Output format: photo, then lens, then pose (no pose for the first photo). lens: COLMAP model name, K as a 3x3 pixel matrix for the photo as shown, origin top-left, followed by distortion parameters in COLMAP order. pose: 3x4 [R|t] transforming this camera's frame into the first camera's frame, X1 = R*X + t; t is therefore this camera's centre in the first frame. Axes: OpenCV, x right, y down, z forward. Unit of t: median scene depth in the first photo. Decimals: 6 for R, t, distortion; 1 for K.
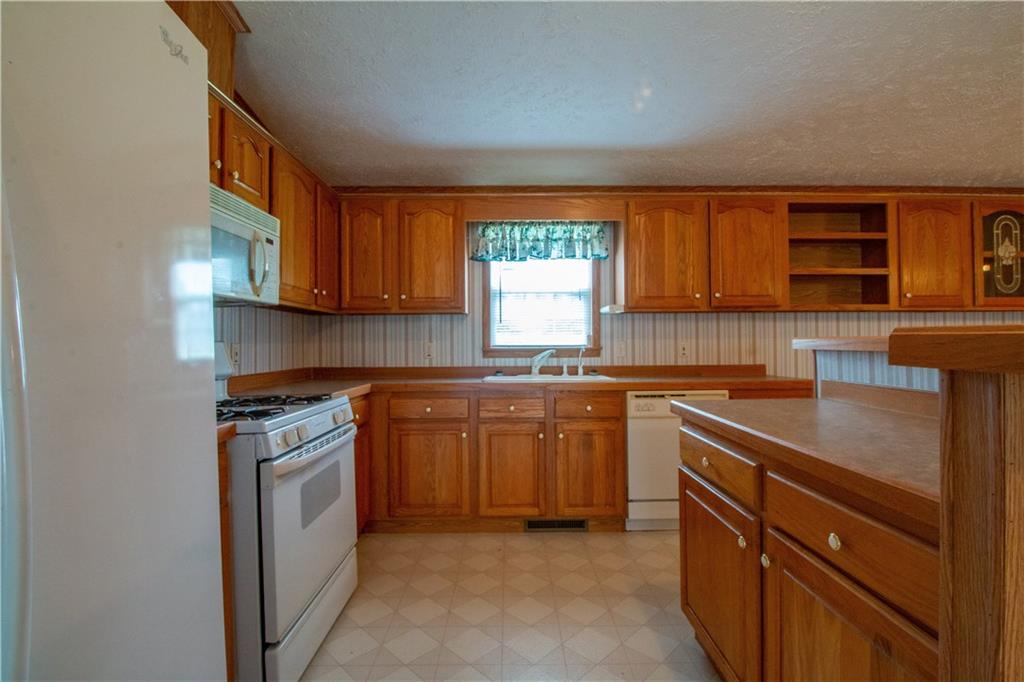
lens RADIAL K [[479.2, 0, 514.0], [0, 479.2, 340.0], [0, 0, 1]] dist [-0.007419, -0.003461]
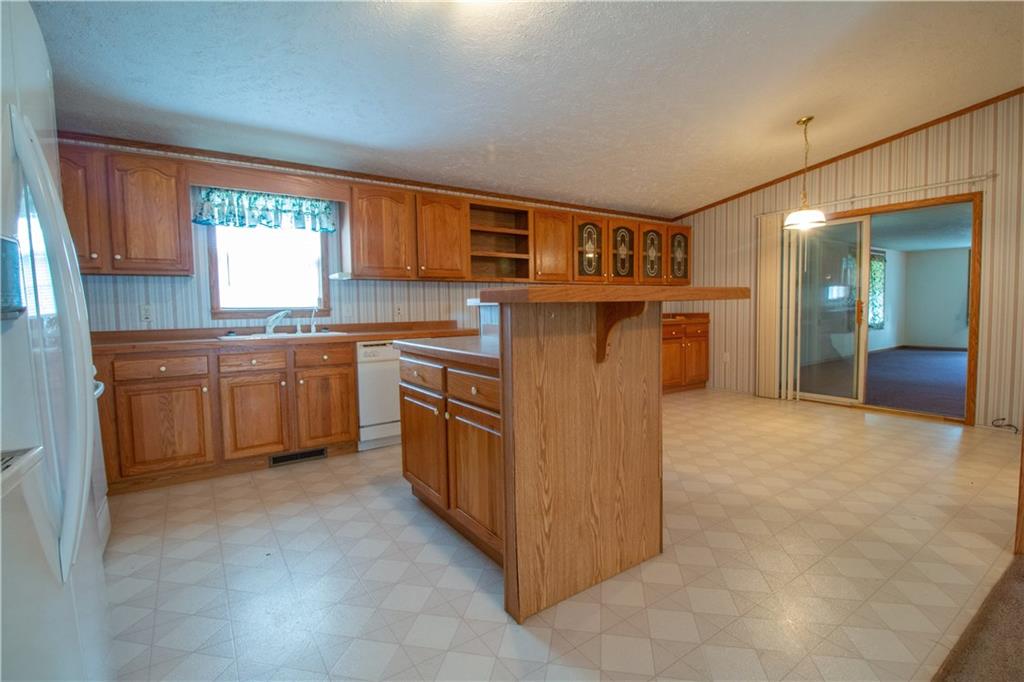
lens RADIAL K [[479.2, 0, 510.1], [0, 479.2, 336.9], [0, 0, 1]] dist [-0.007419, -0.003461]
pose [[0.838461, -0.037756, 0.543652, -0.102612], [0.003605, 0.997960, 0.063747, 0.013243], [-0.544949, -0.051490, 0.836886, -0.256739]]
